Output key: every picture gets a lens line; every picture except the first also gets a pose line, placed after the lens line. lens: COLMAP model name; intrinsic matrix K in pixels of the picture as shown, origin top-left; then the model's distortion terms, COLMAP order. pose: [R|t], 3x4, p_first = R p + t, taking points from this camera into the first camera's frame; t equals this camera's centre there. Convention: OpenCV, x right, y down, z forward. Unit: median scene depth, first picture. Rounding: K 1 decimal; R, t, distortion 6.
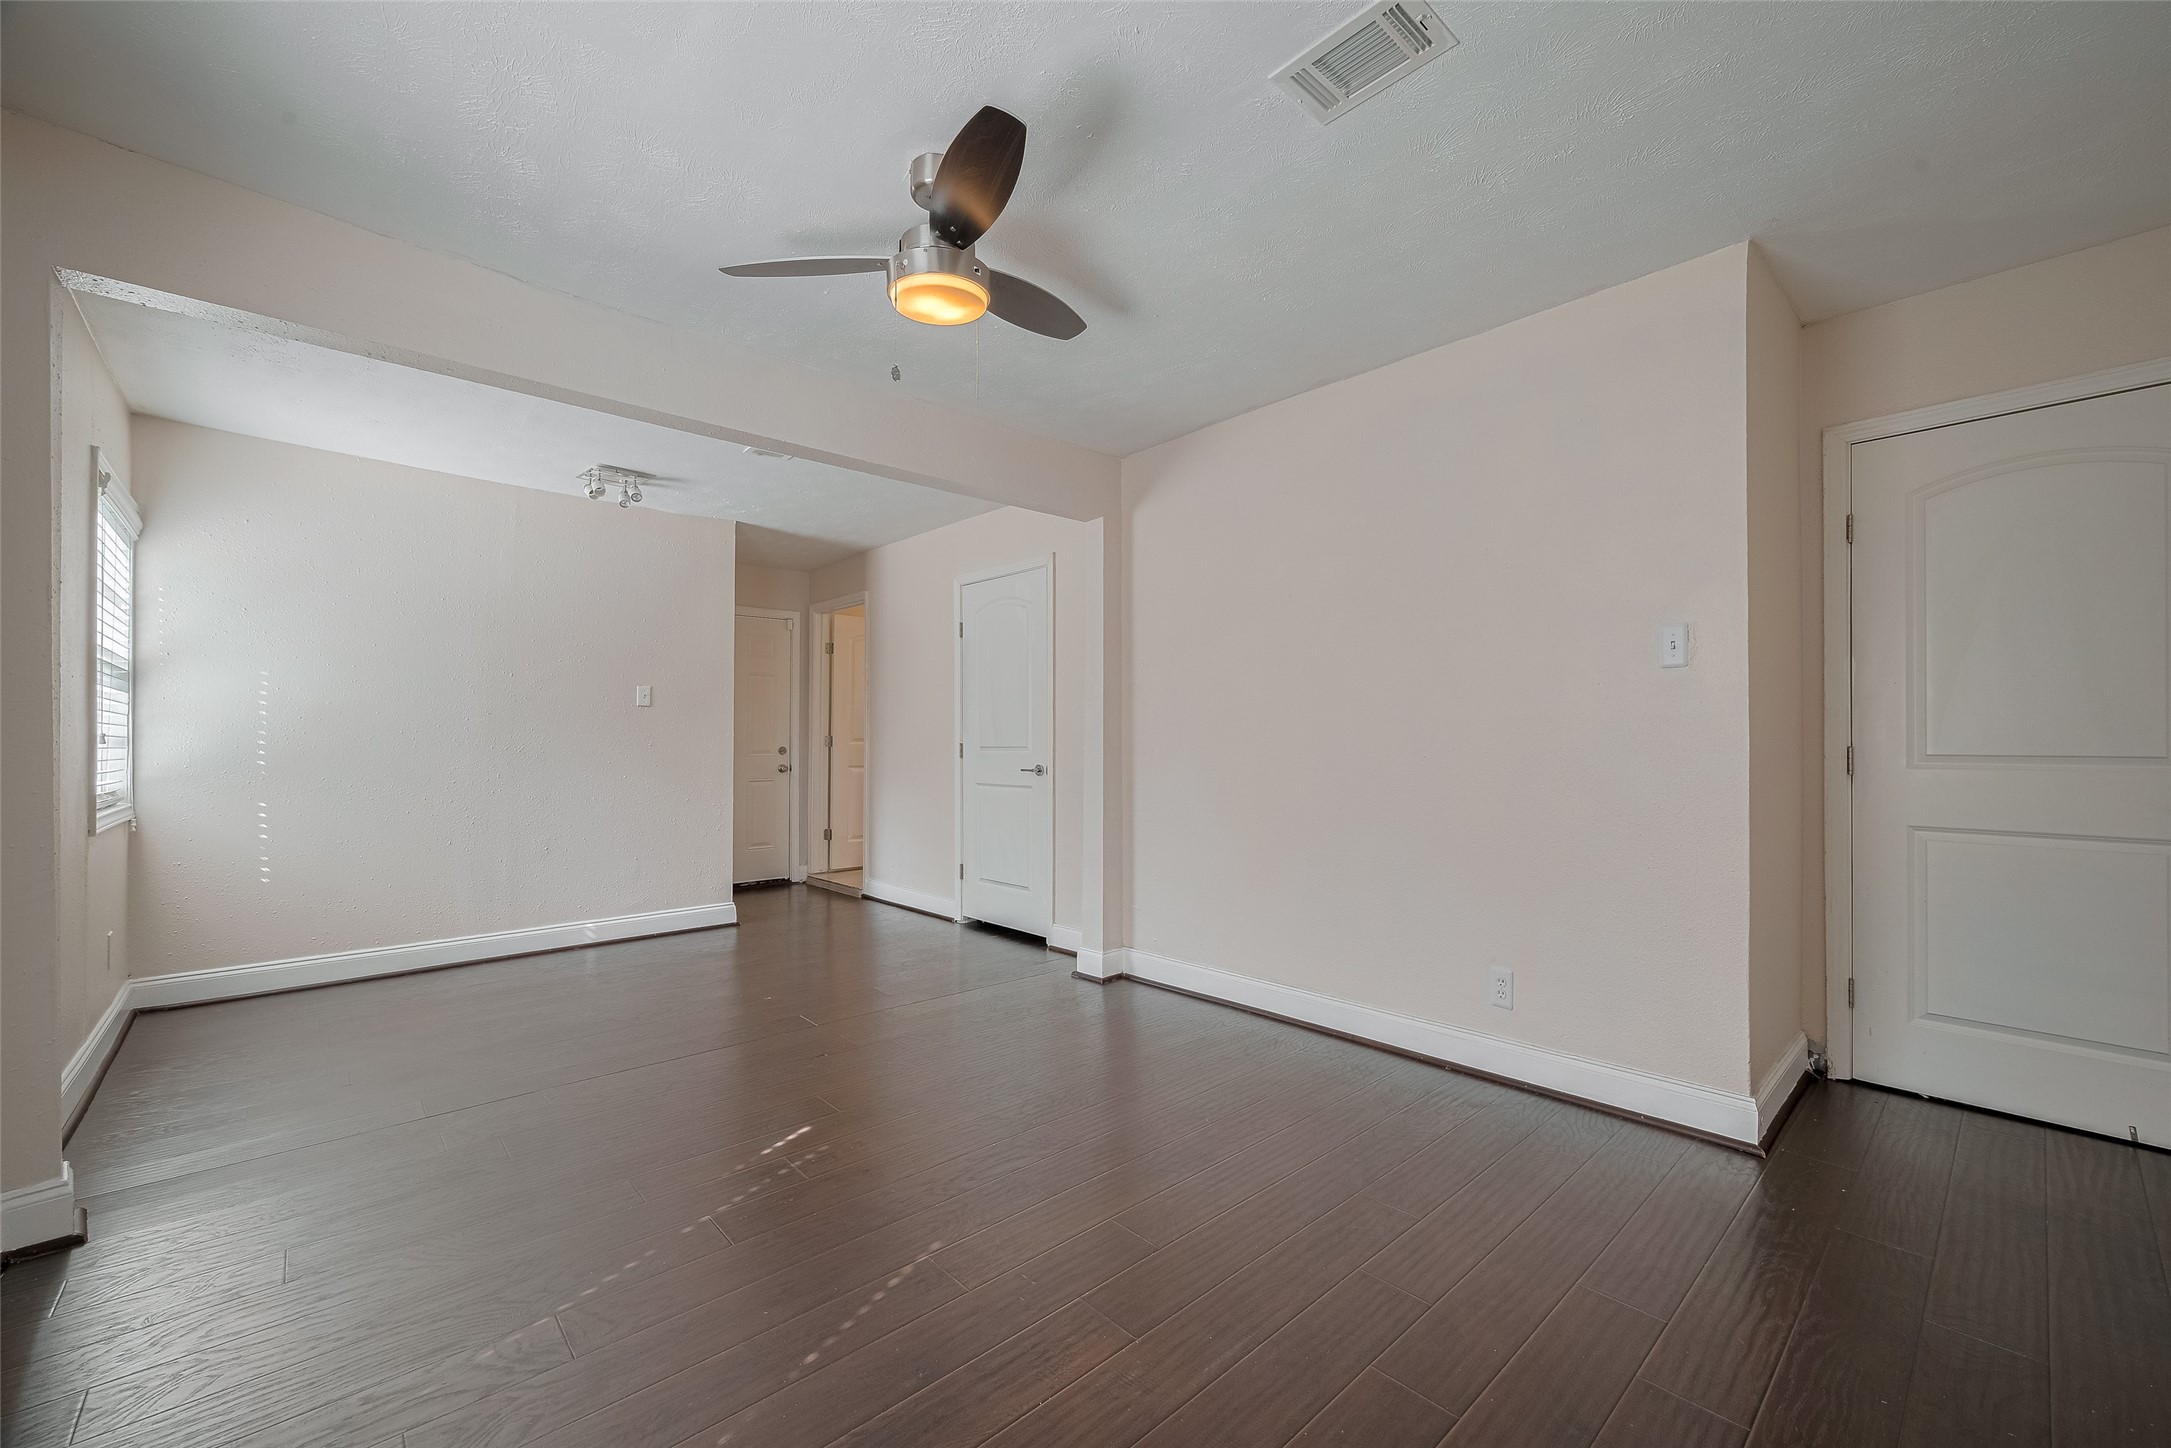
lens RADIAL K [[864.3, 0, 1095.5], [0, 864.3, 733.2], [0, 0, 1]] dist [0.000709, 0.000888]
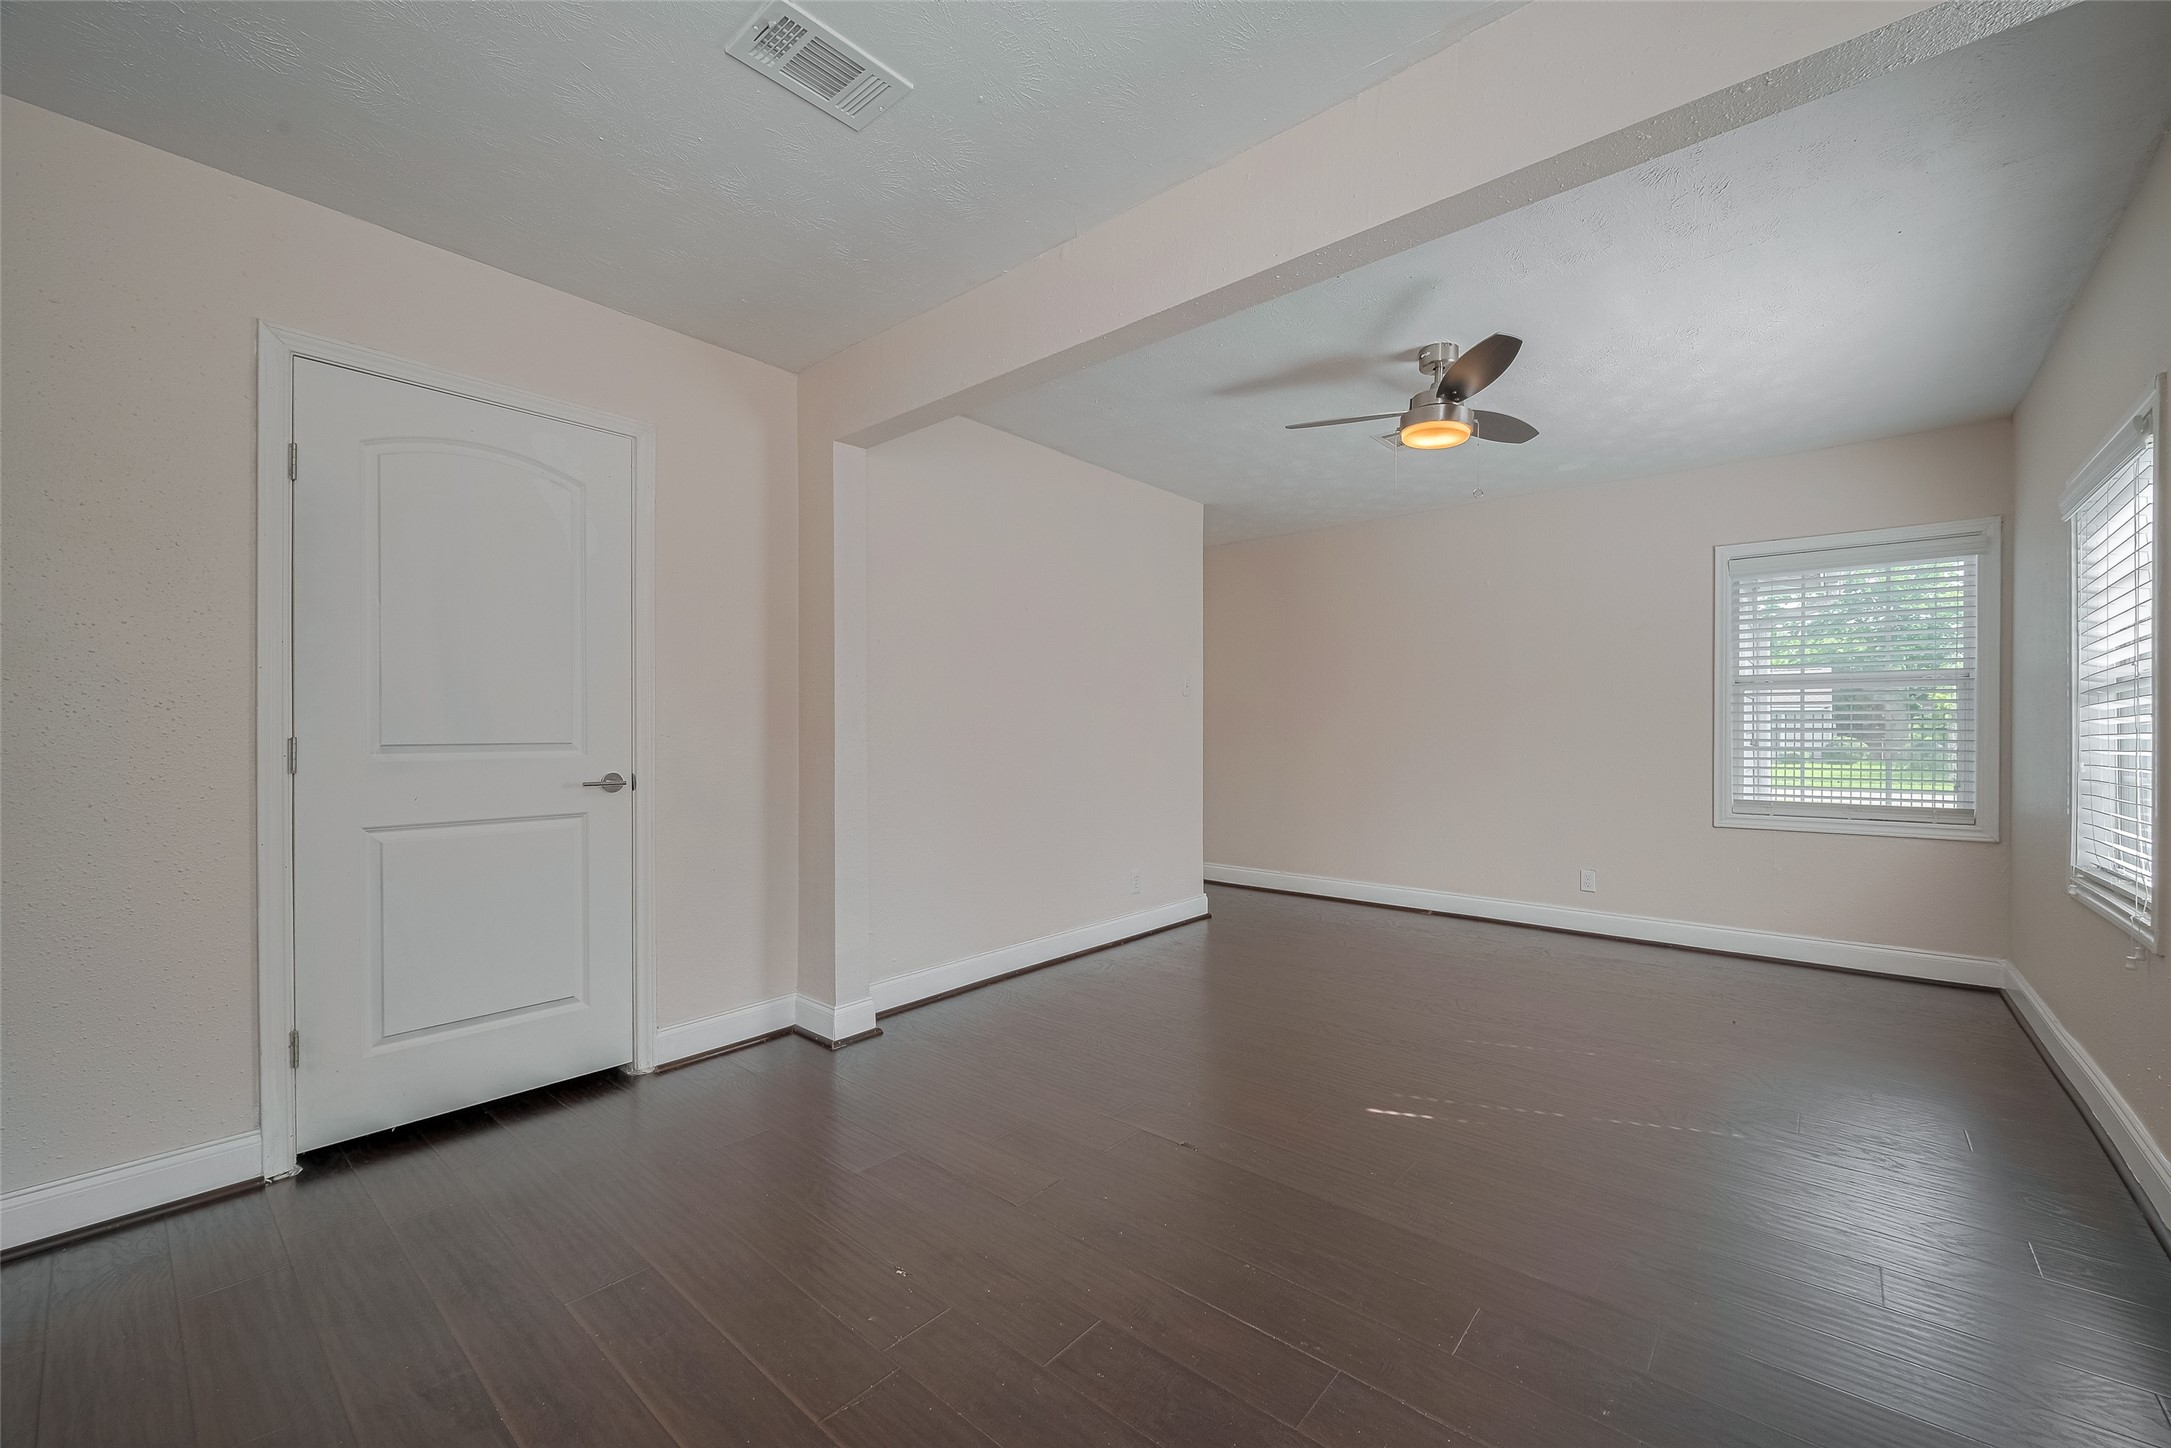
lens RADIAL K [[861.4, 0, 1089.0], [0, 861.4, 735.5], [0, 0, 1]] dist [-0.000036, 0.000152]
pose [[-0.114896, -0.003703, 0.993371, -0.672853], [-0.006542, 0.999974, 0.002971, 0.007472], [-0.993356, -0.006157, -0.114917, 0.750244]]
